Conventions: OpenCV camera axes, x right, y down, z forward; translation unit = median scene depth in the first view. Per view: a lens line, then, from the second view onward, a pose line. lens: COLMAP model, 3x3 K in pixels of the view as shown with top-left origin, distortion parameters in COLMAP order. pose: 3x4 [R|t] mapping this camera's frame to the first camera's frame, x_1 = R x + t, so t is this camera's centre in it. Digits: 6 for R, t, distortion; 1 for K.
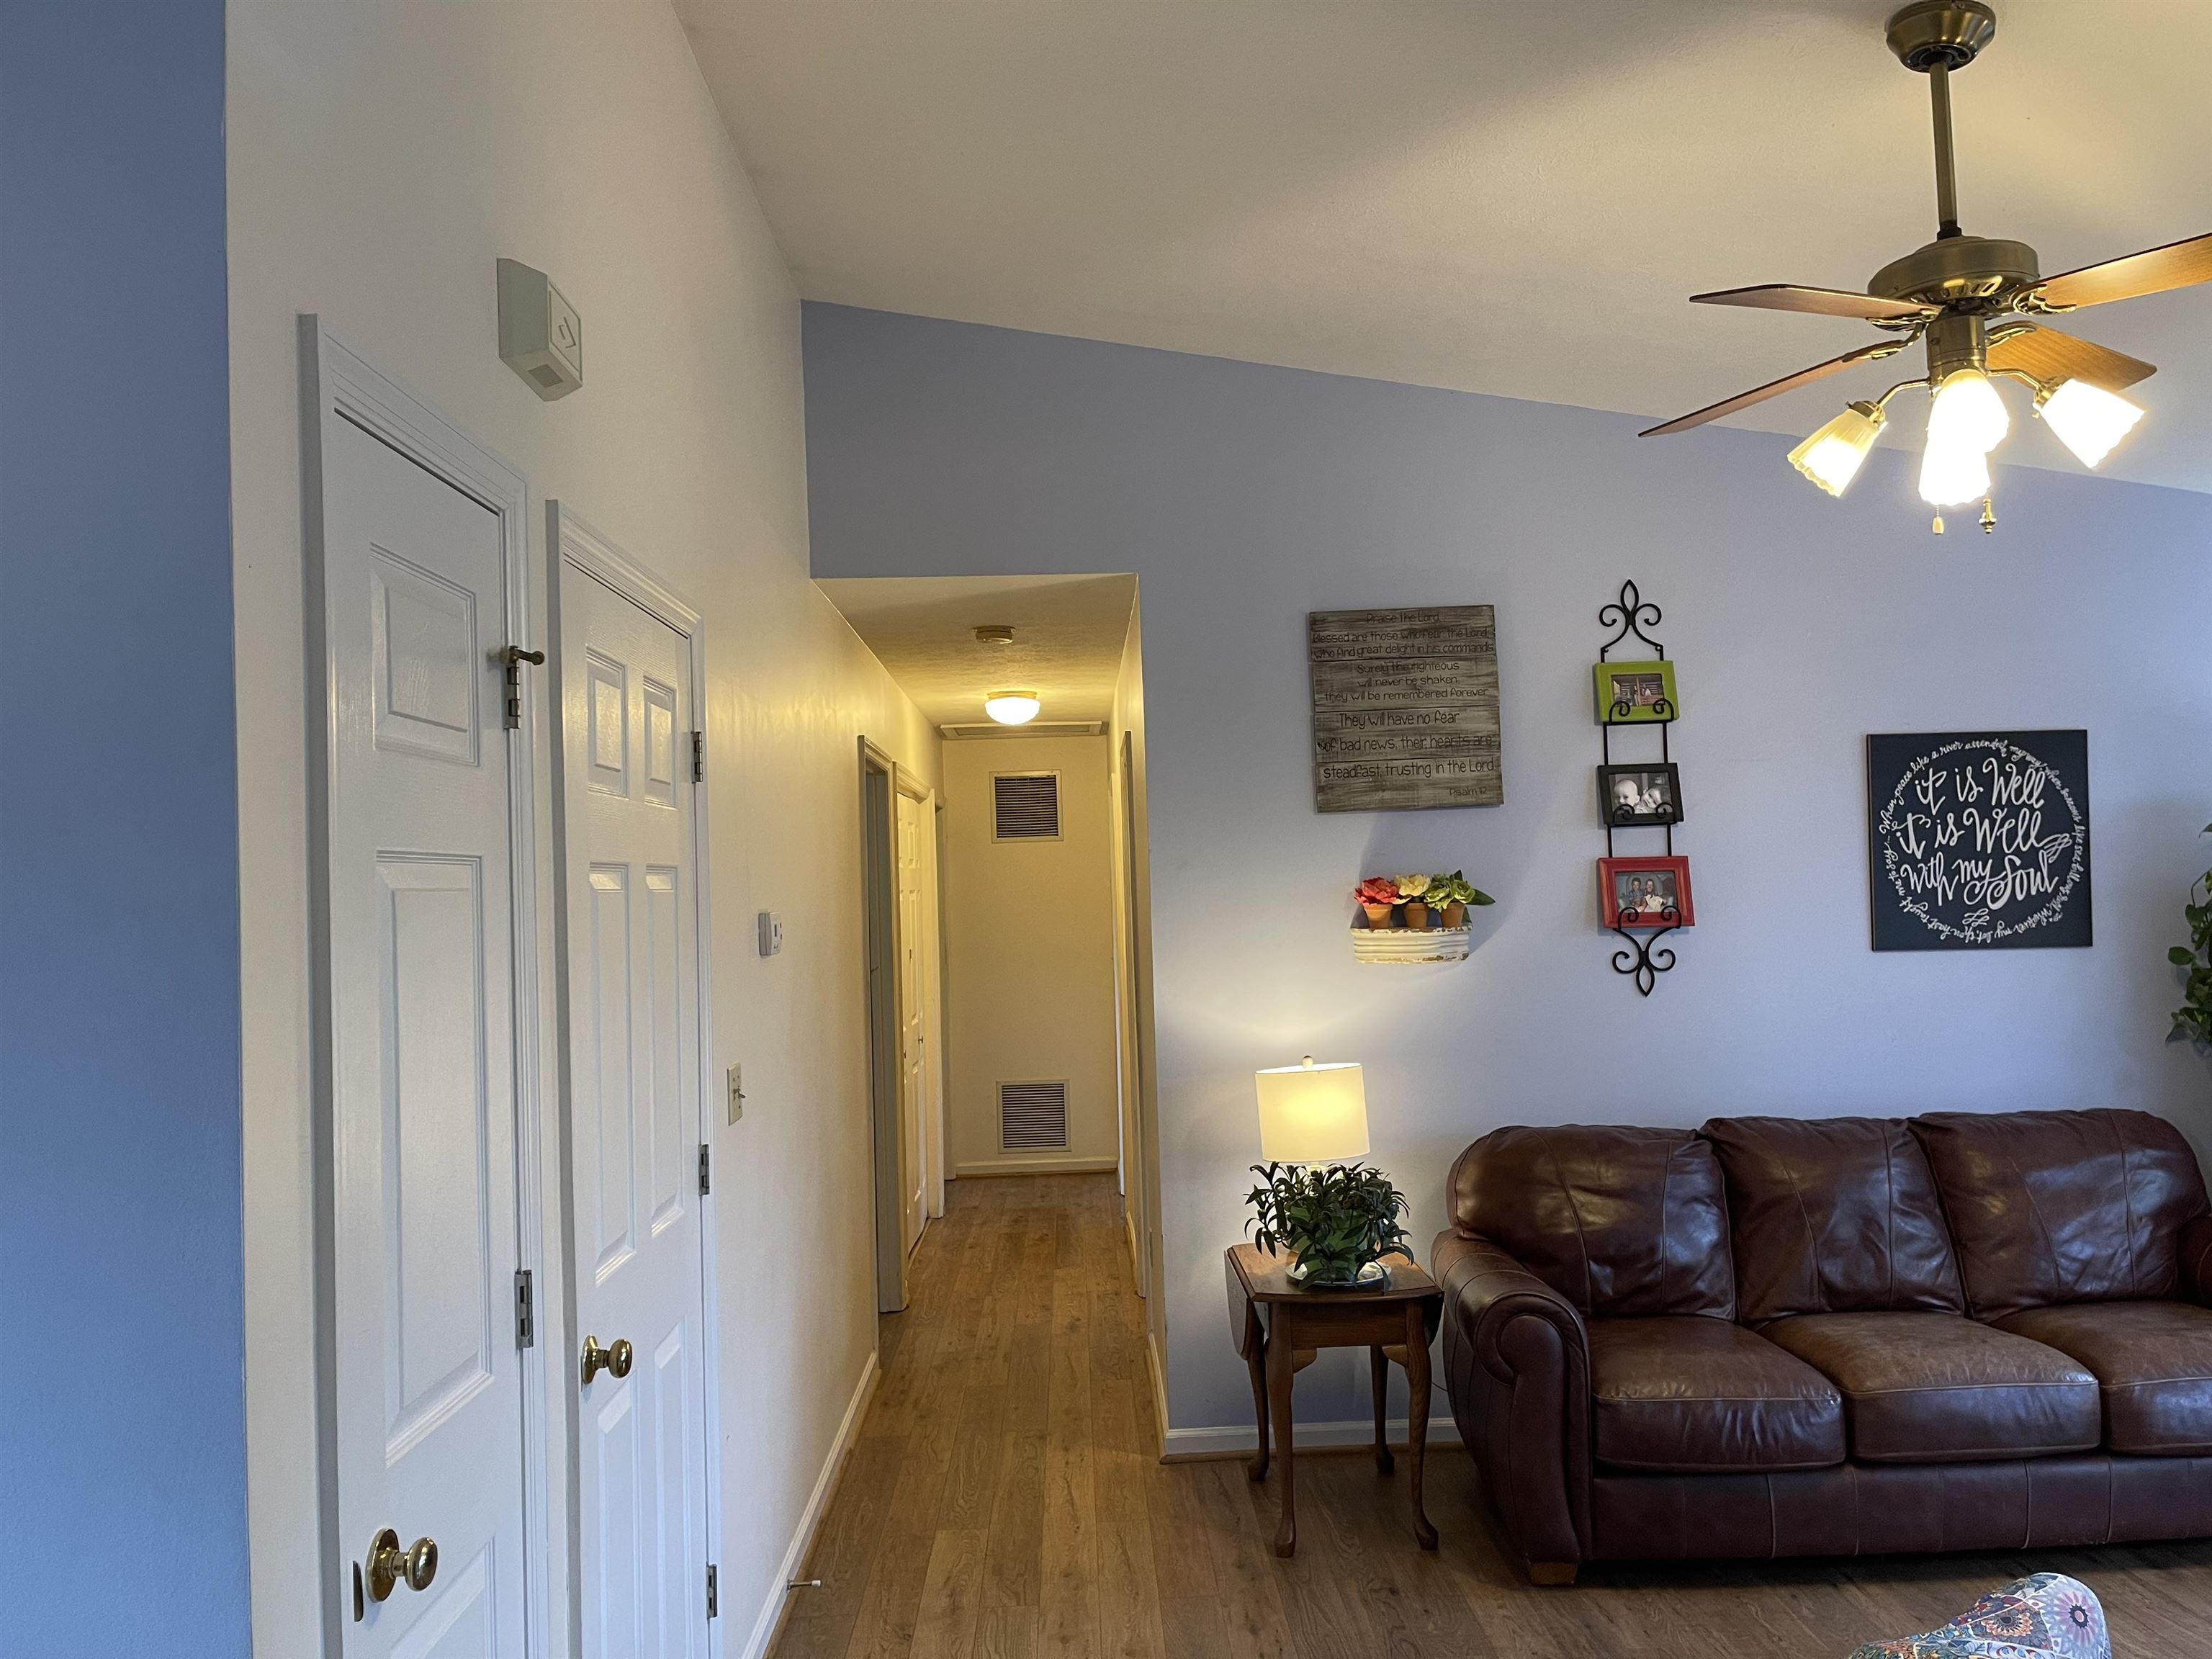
lens RADIAL K [[1665.4, 0, 1115.7], [0, 1665.4, 841.6], [0, 0, 1]] dist [0.050596, -0.055161]
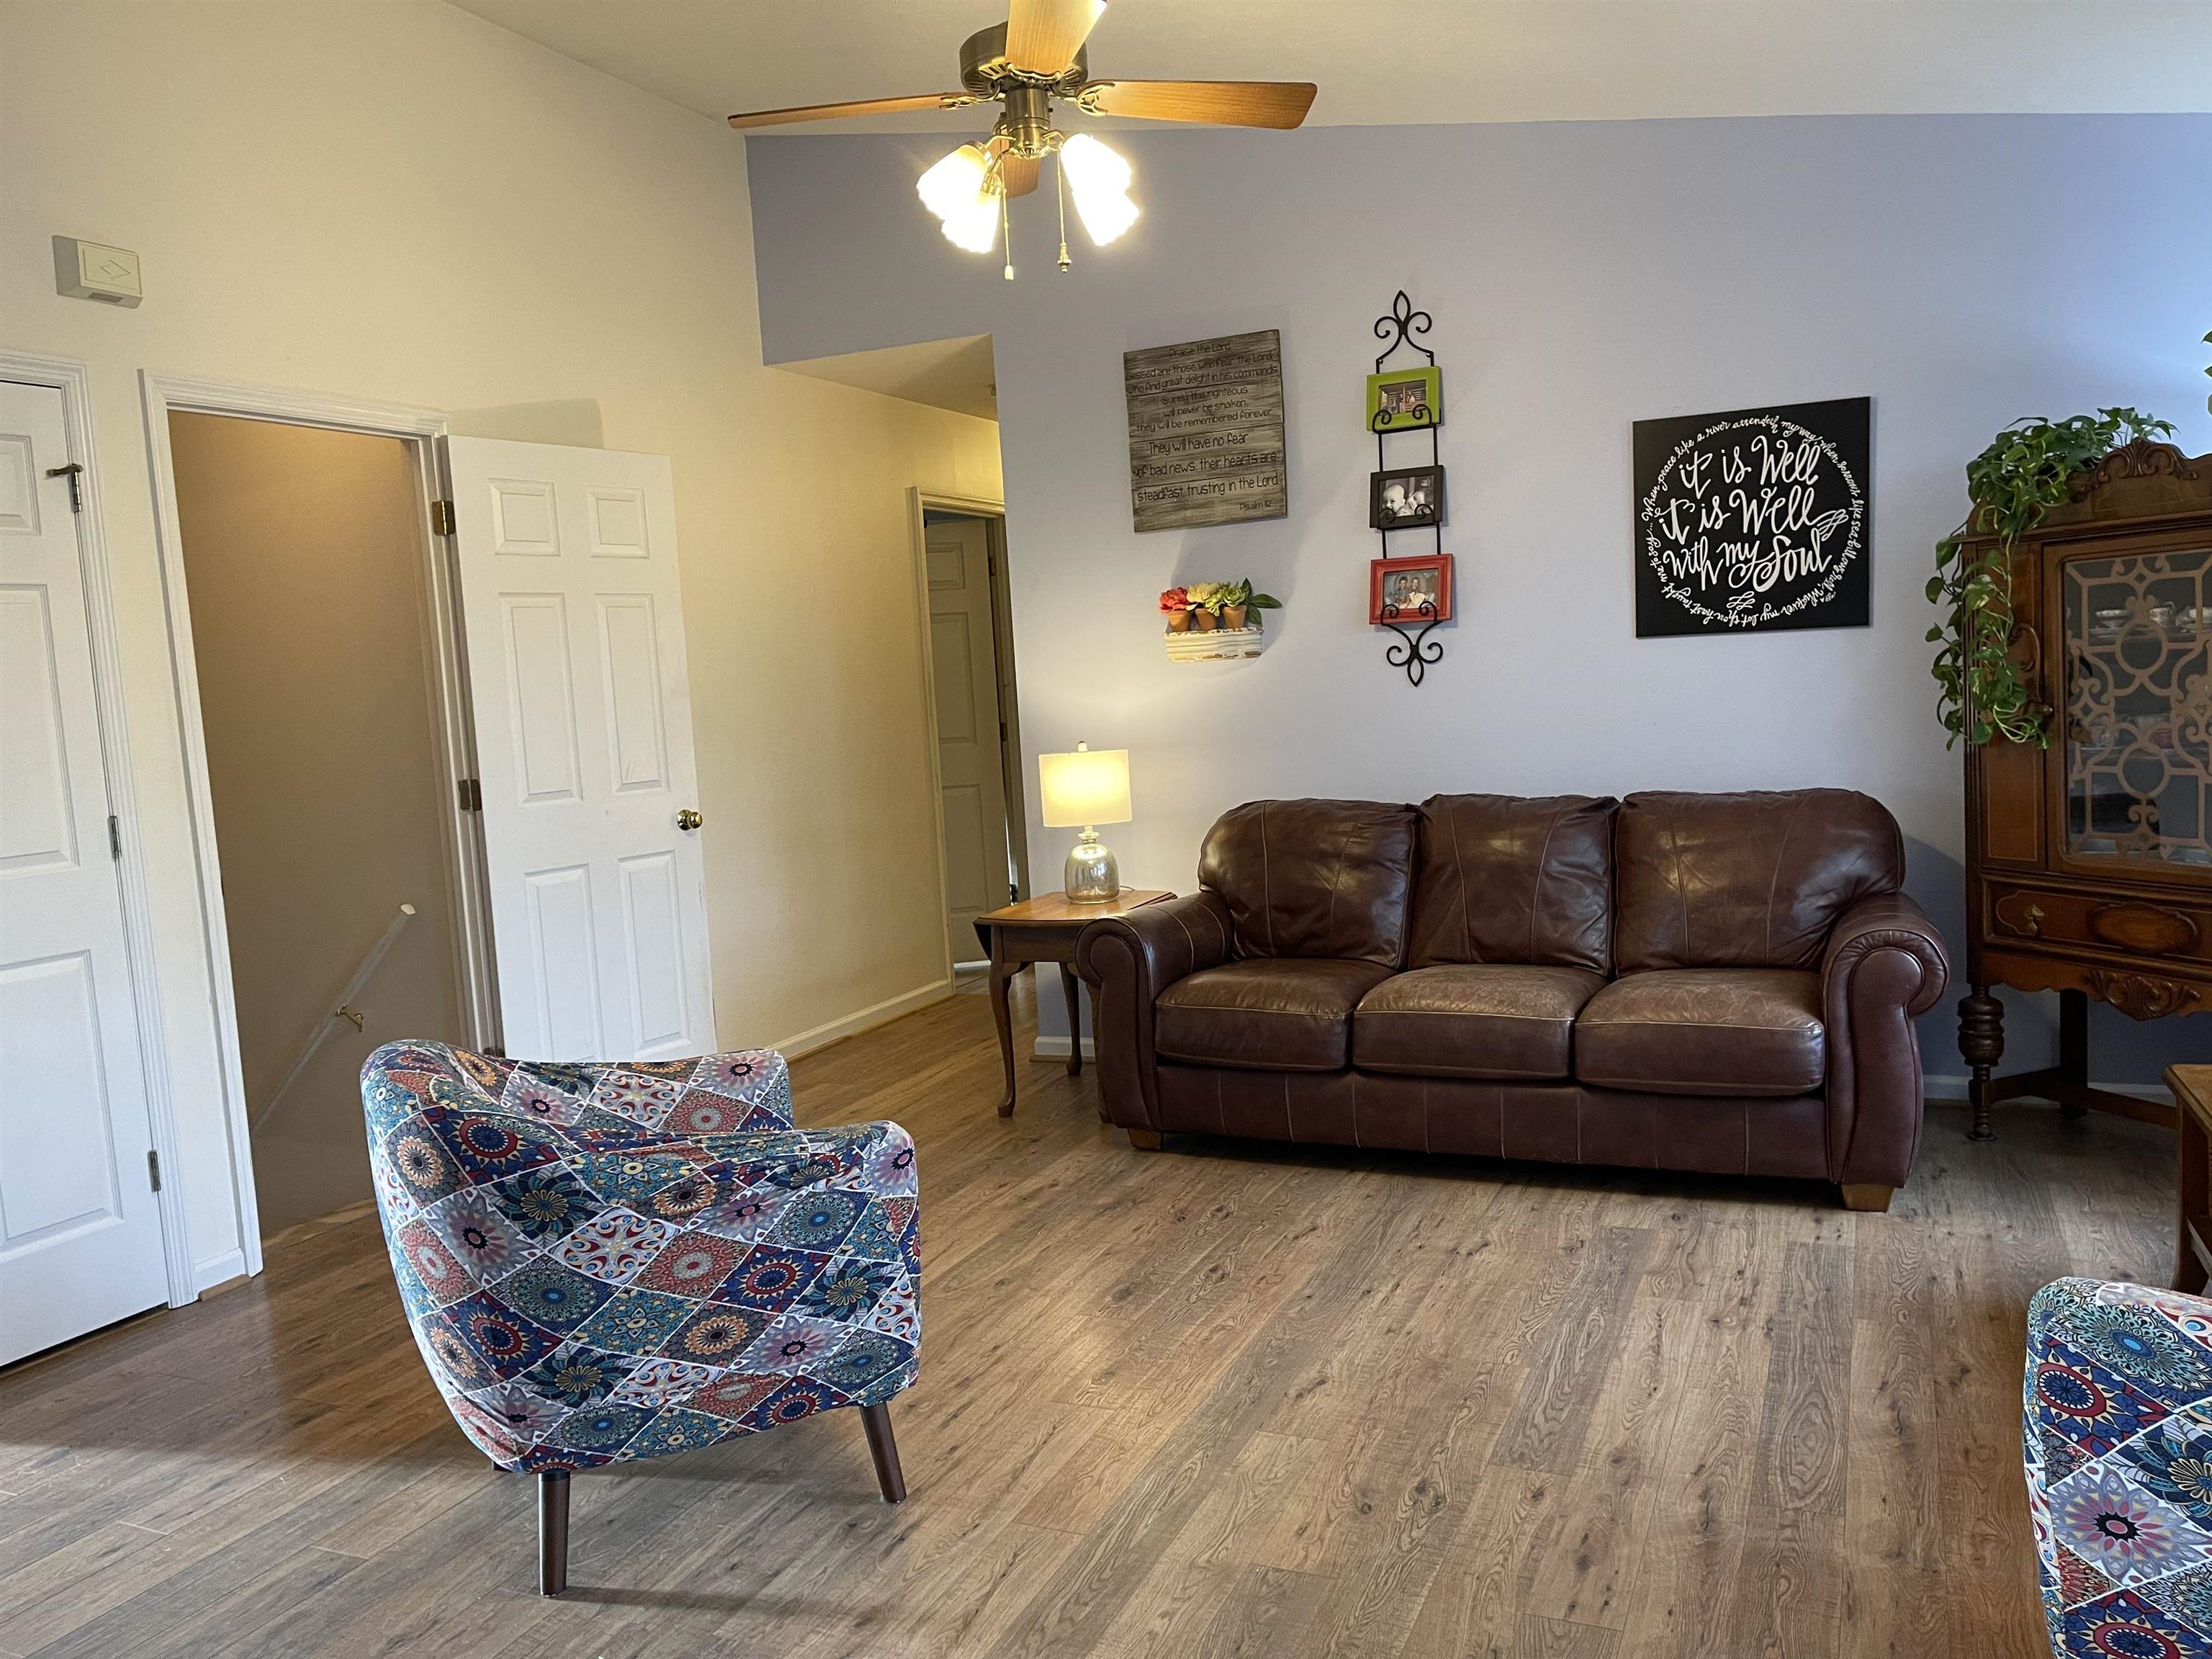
lens RADIAL K [[1665.4, 0, 1120.3], [0, 1665.4, 847.3], [0, 0, 1]] dist [0.050596, -0.055161]
pose [[0.901405, 0.025626, -0.432218, 0.616511], [0.040775, 0.988786, 0.143662, 0.031884], [0.431053, -0.147122, 0.890252, -0.066500]]
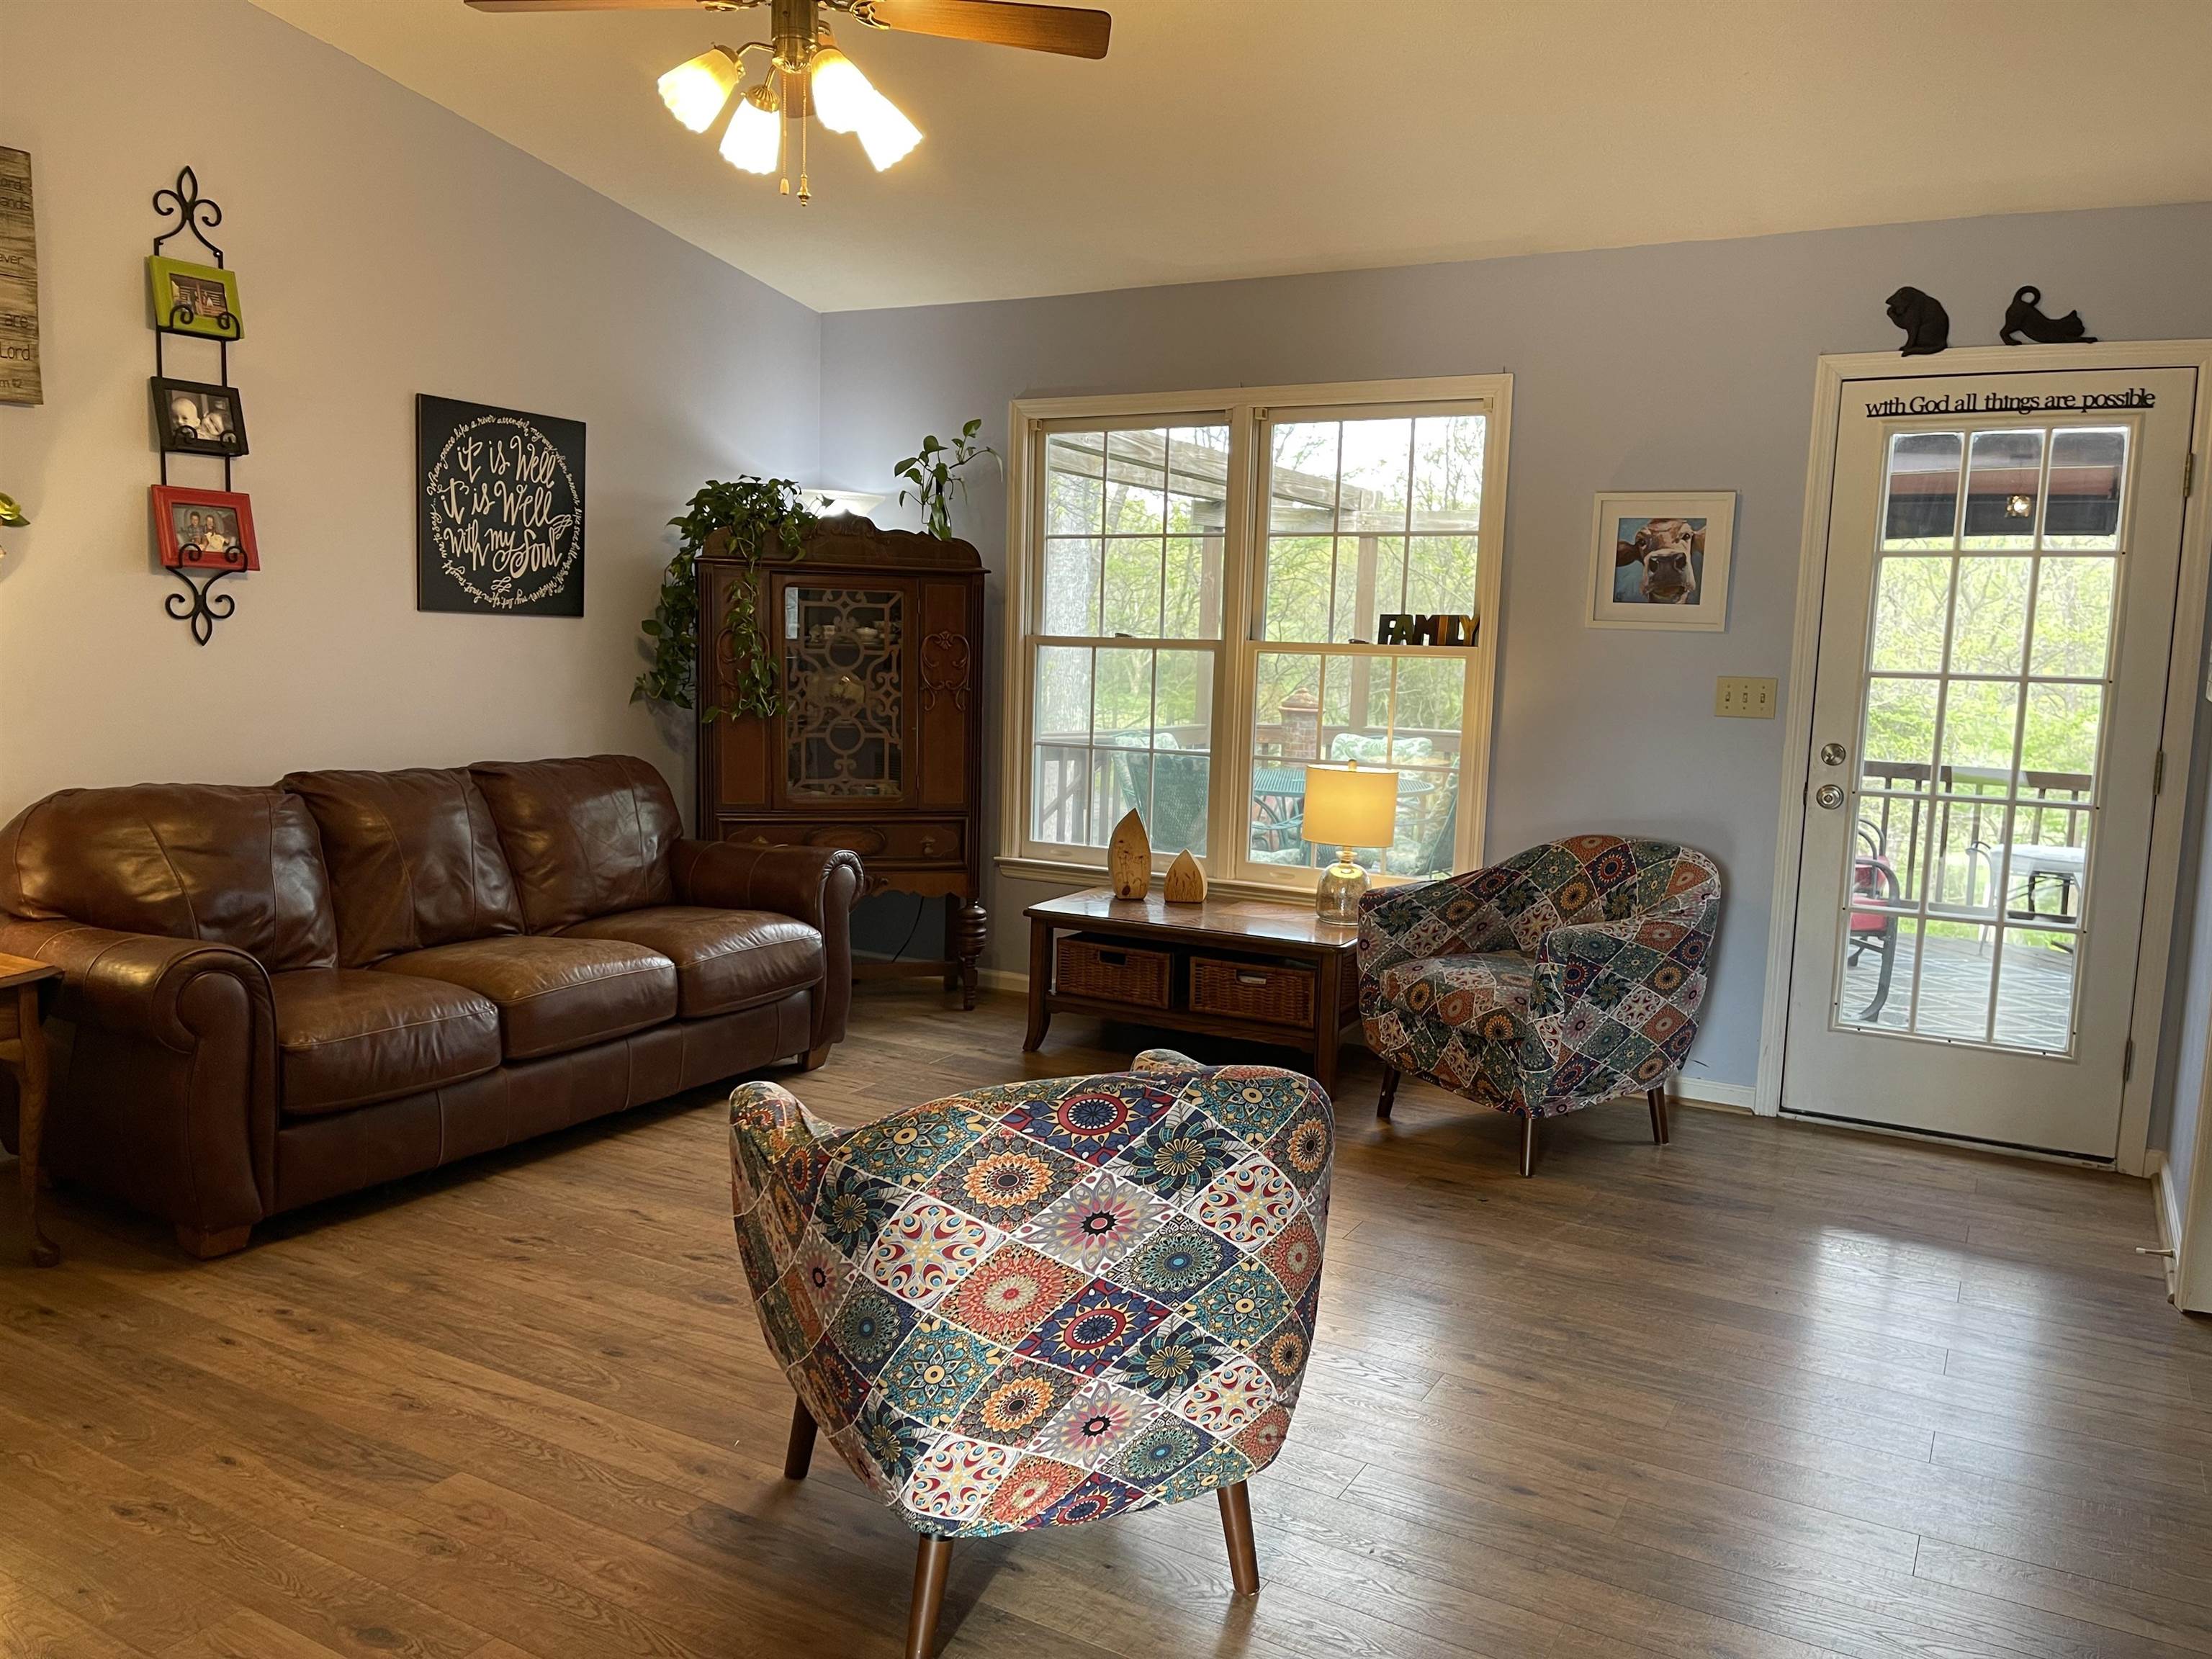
lens RADIAL K [[1665.4, 0, 1108.8], [0, 1665.4, 829.3], [0, 0, 1]] dist [0.050596, -0.055161]
pose [[0.508572, -0.054803, 0.859274, -0.222740], [-0.071571, 0.991828, 0.105618, 0.059752], [-0.858040, -0.115213, 0.500493, 0.110994]]
